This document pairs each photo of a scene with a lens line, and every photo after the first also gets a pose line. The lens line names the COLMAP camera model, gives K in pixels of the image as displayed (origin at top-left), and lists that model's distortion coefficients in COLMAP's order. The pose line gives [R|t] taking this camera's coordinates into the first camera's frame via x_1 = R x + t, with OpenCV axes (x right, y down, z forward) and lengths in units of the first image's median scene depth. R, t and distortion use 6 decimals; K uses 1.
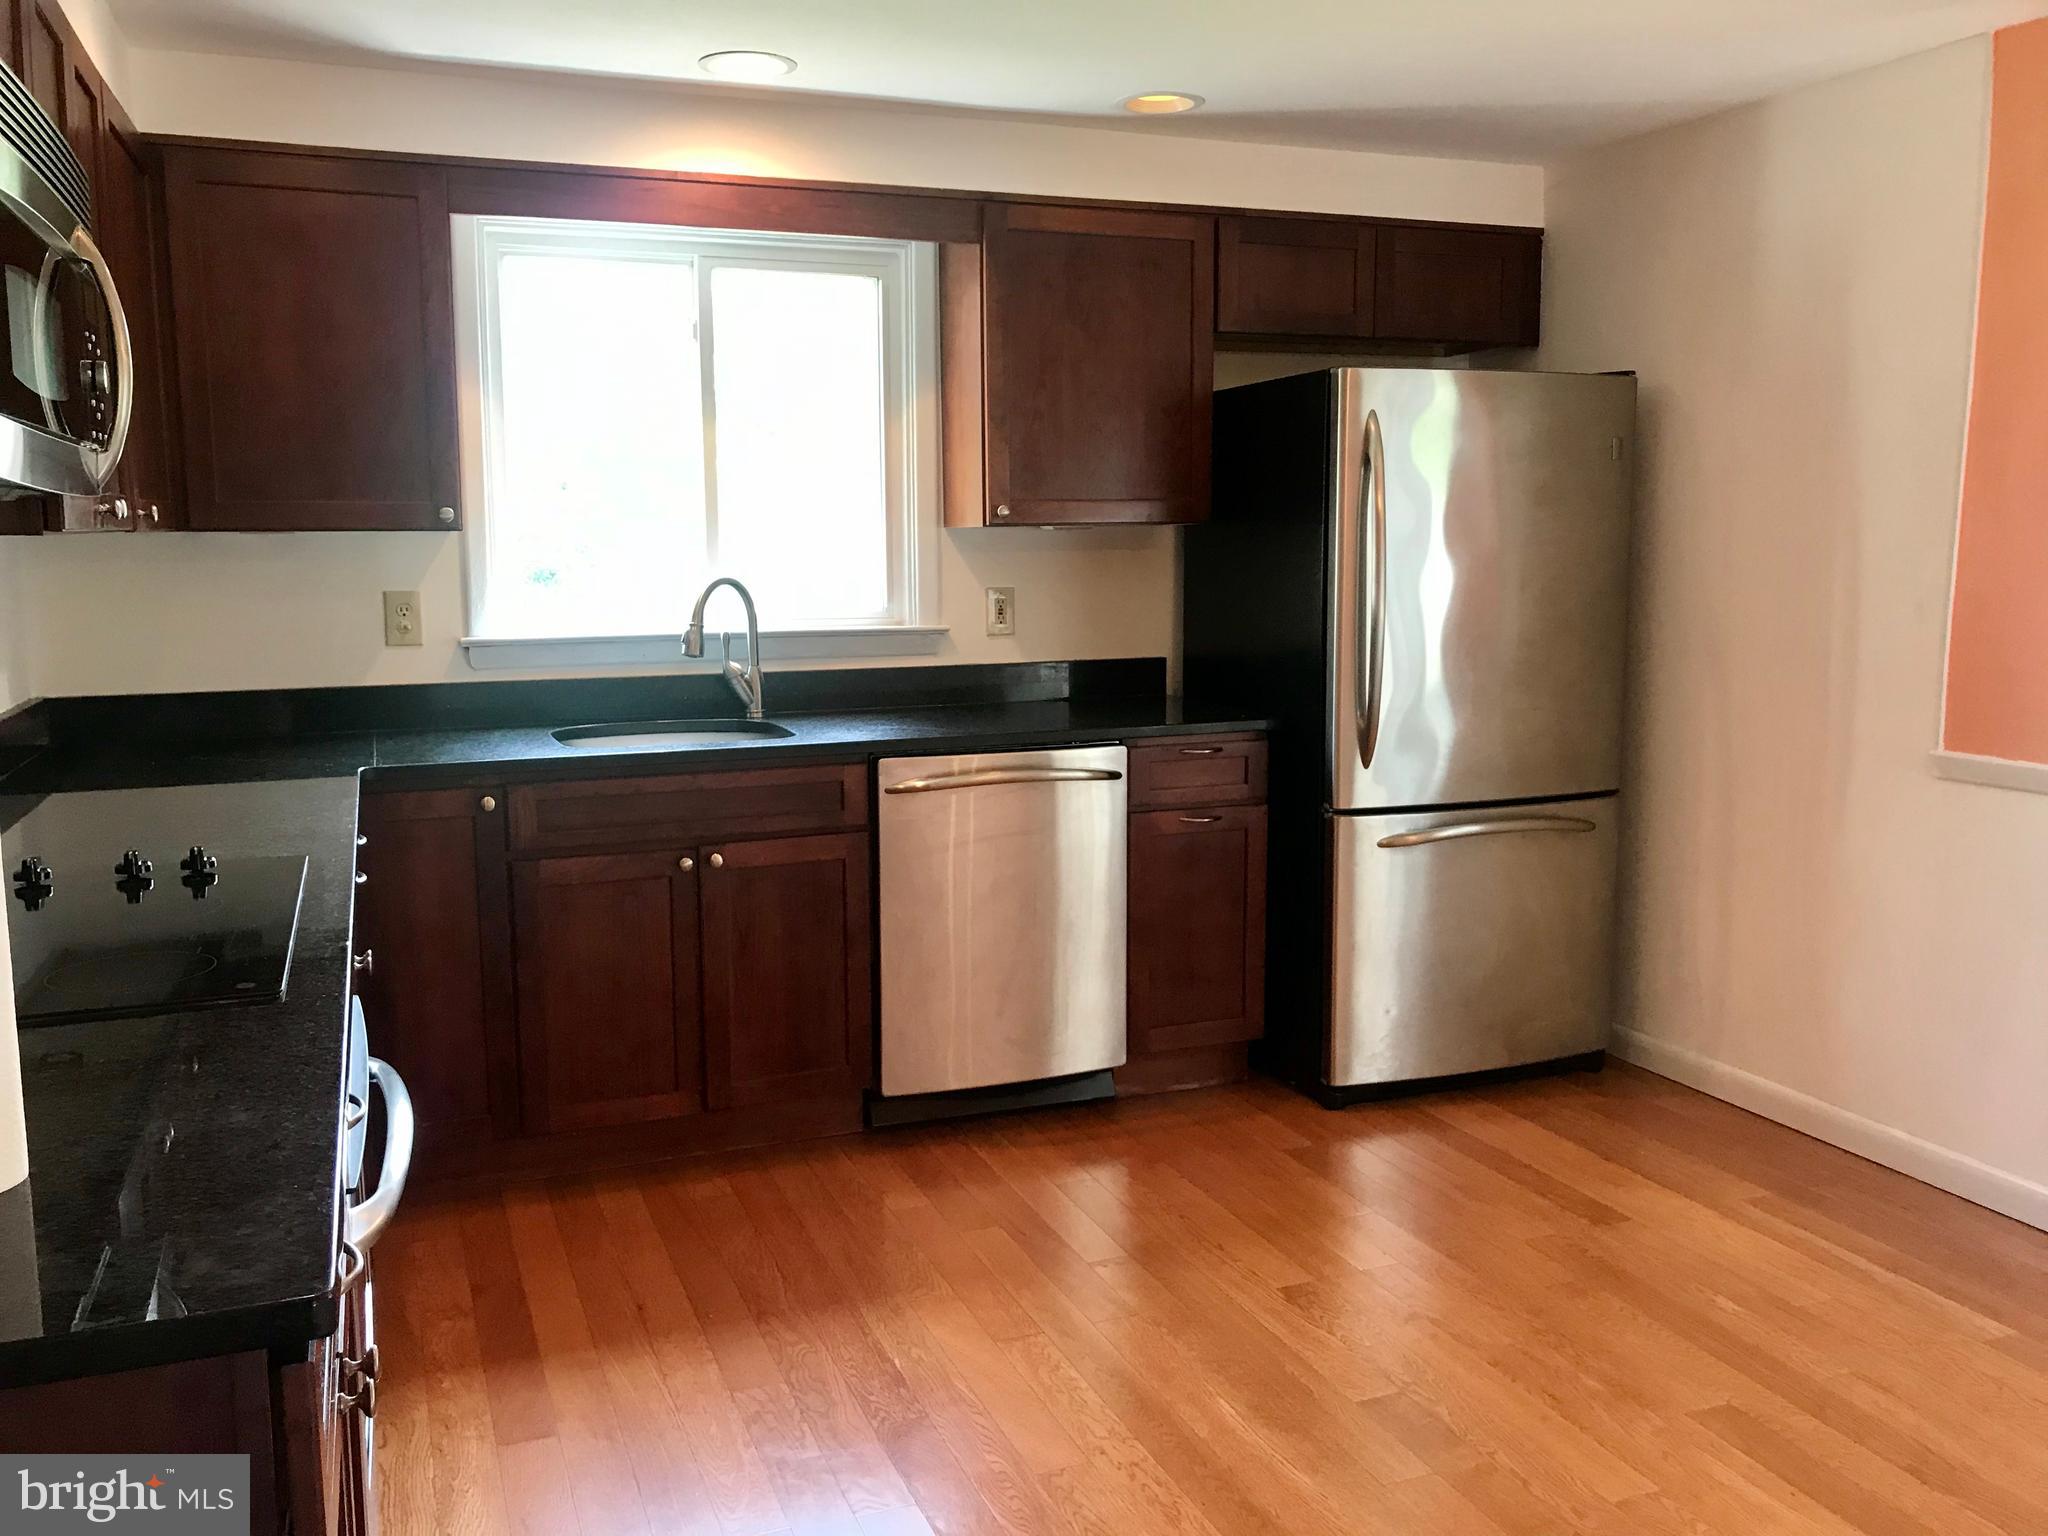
lens RADIAL K [[1664.2, 0, 1049.4], [0, 1664.2, 764.8], [0, 0, 1]] dist [0.005444, 0.001652]
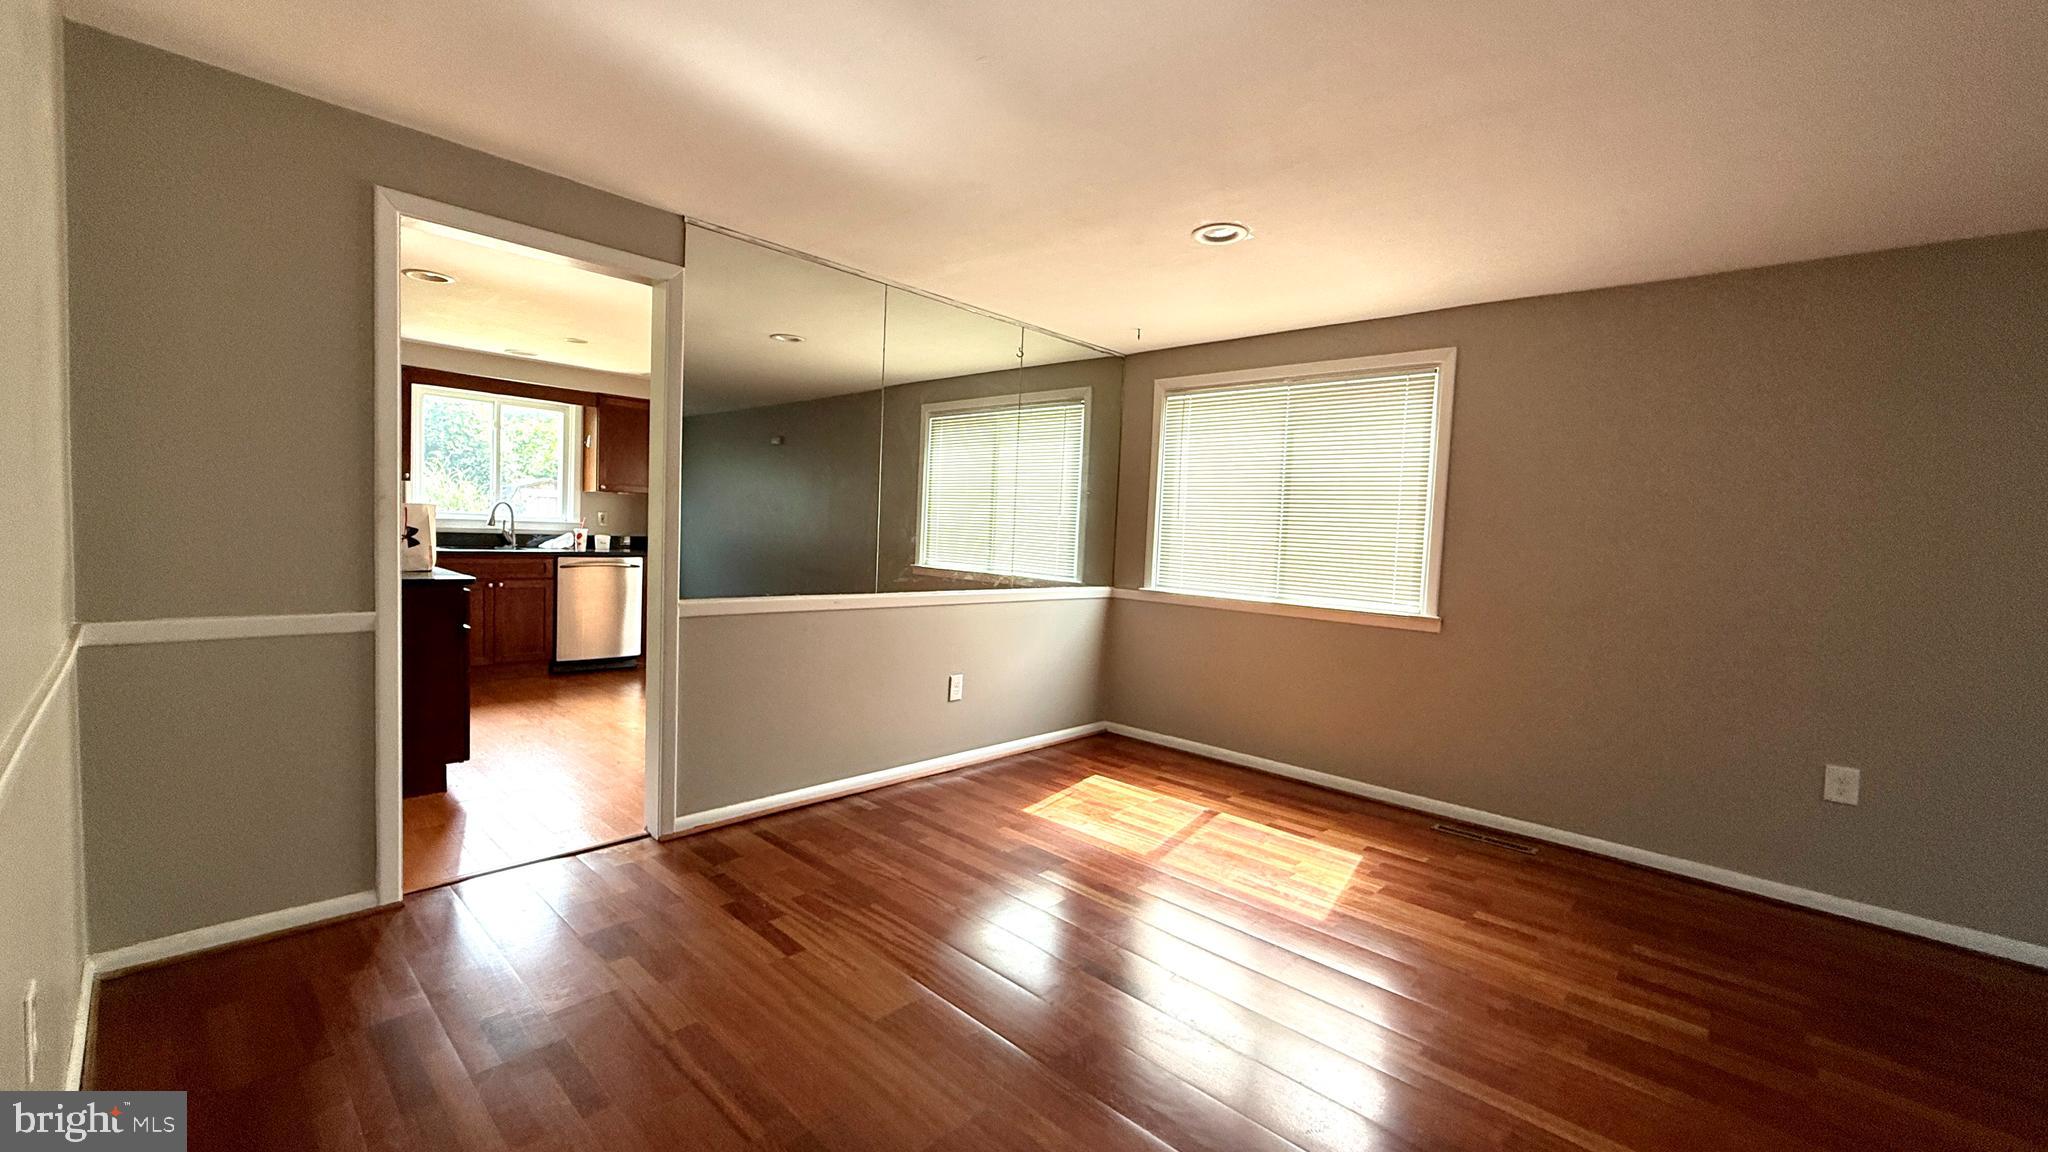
lens RADIAL K [[820.1, 0, 1027.0], [0, 820.1, 585.8], [0, 0, 1]] dist [0.017379, 0.000018]
pose [[0.907370, 0.018606, 0.419921, 0.053001], [0.009673, 0.997831, -0.065114, 0.162793], [-0.420221, 0.063144, 0.905222, -0.845364]]
